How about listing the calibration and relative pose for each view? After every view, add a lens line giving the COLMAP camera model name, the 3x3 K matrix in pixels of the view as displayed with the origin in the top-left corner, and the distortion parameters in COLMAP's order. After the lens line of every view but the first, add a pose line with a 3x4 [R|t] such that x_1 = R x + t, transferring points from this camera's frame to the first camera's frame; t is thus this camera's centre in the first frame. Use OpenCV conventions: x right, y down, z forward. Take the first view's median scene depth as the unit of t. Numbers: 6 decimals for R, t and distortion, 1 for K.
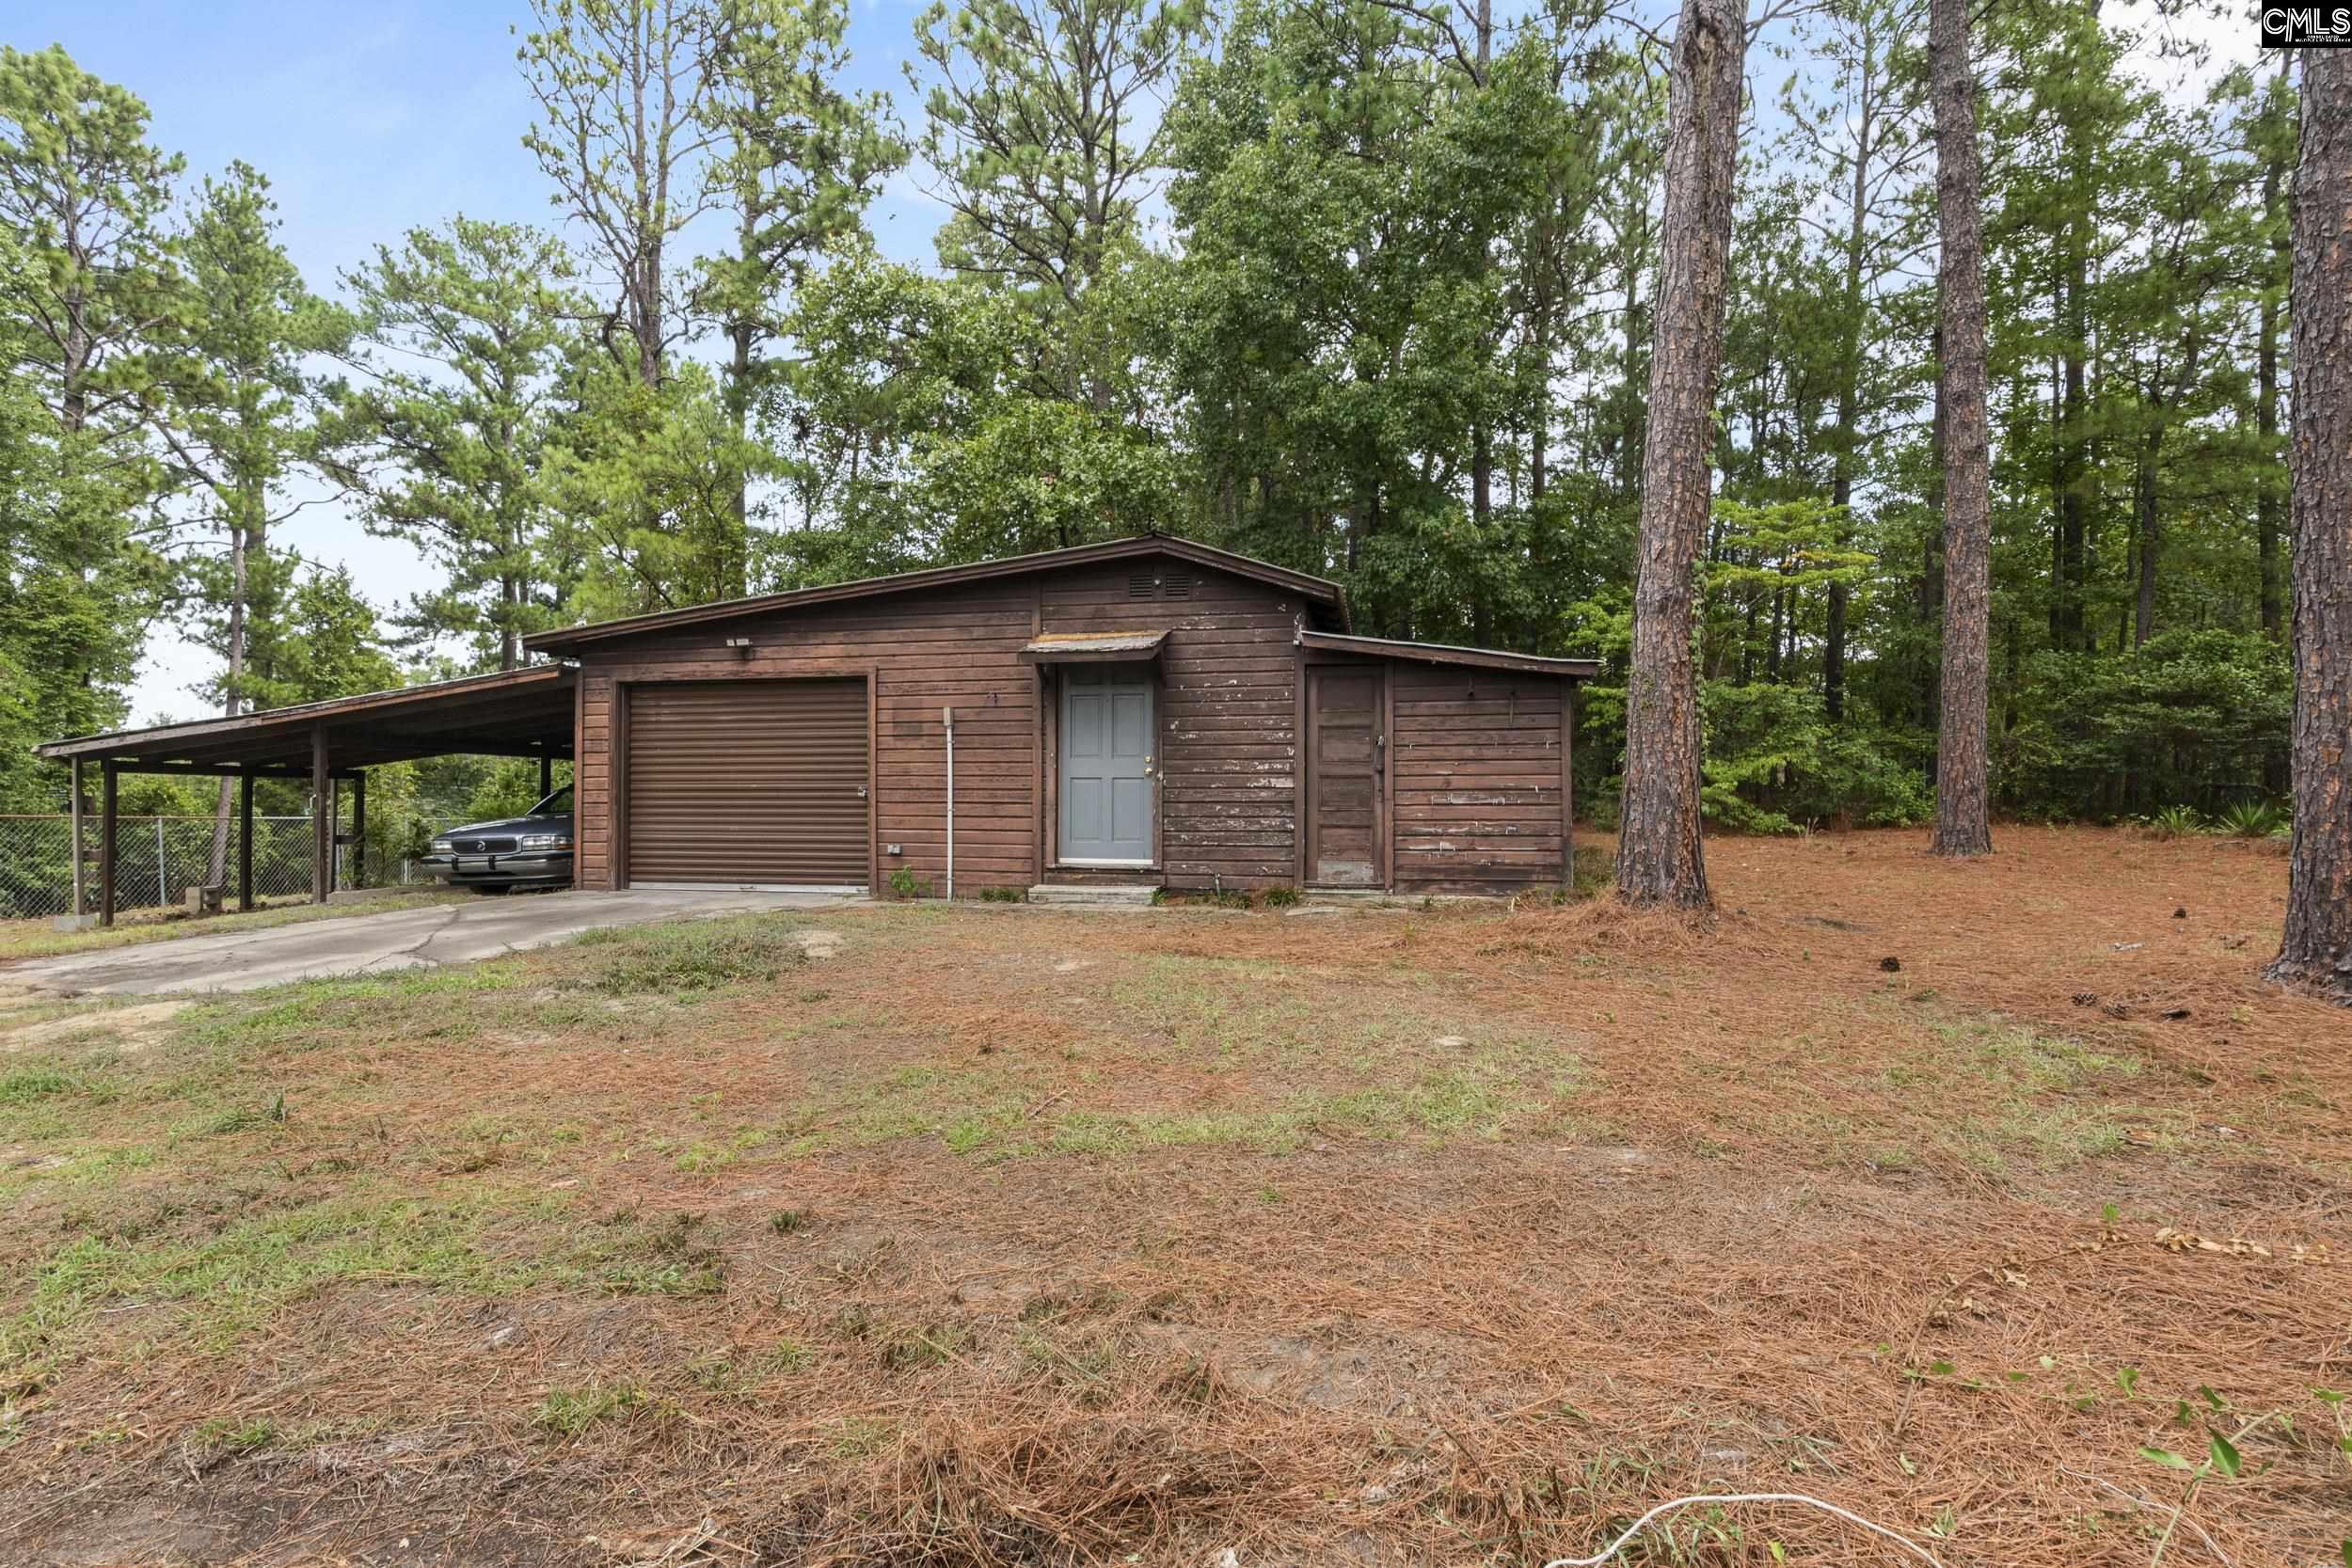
lens RADIAL K [[1085.0, 0, 1176.9], [0, 1085.0, 787.4], [0, 0, 1]] dist [-0.001951, -0.000092]
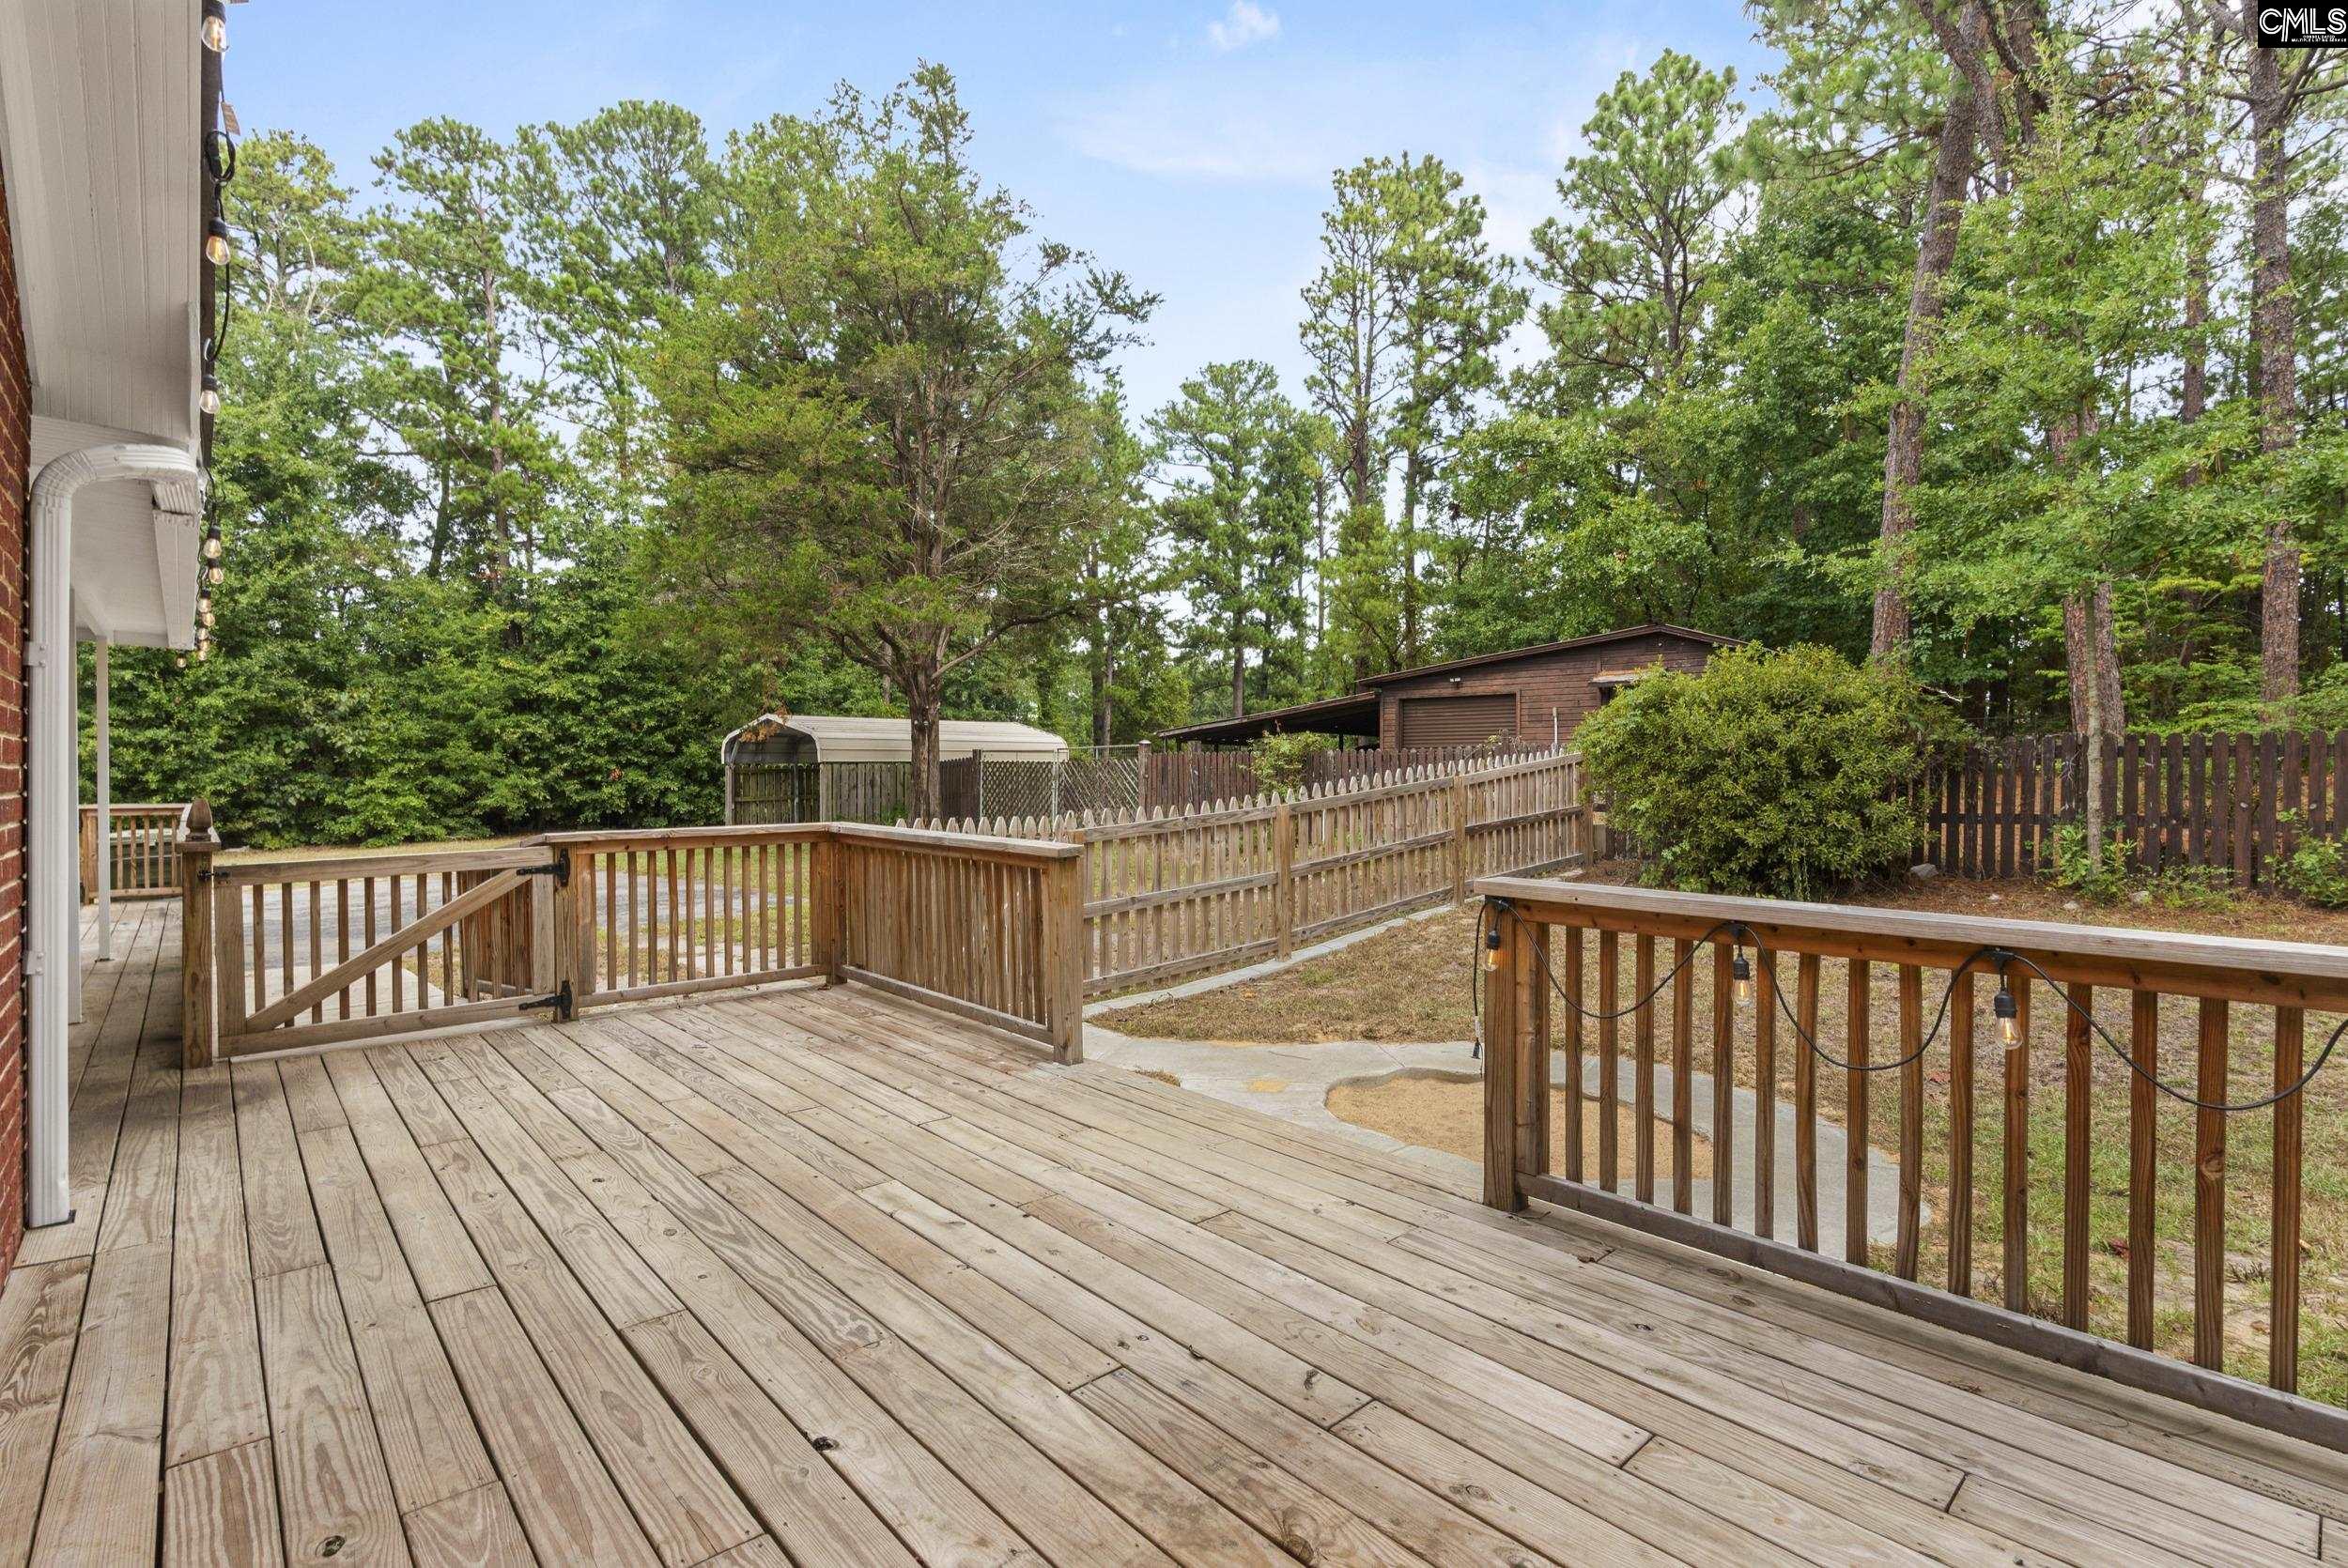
lens RADIAL K [[1083.1, 0, 1167.3], [0, 1083.1, 771.4], [0, 0, 1]] dist [-0.001951, -0.000092]
pose [[0.850391, 0.003310, -0.526141, 0.064092], [0.002167, 0.999950, 0.009794, 0.007232], [0.526147, -0.009469, 0.850341, -0.297484]]
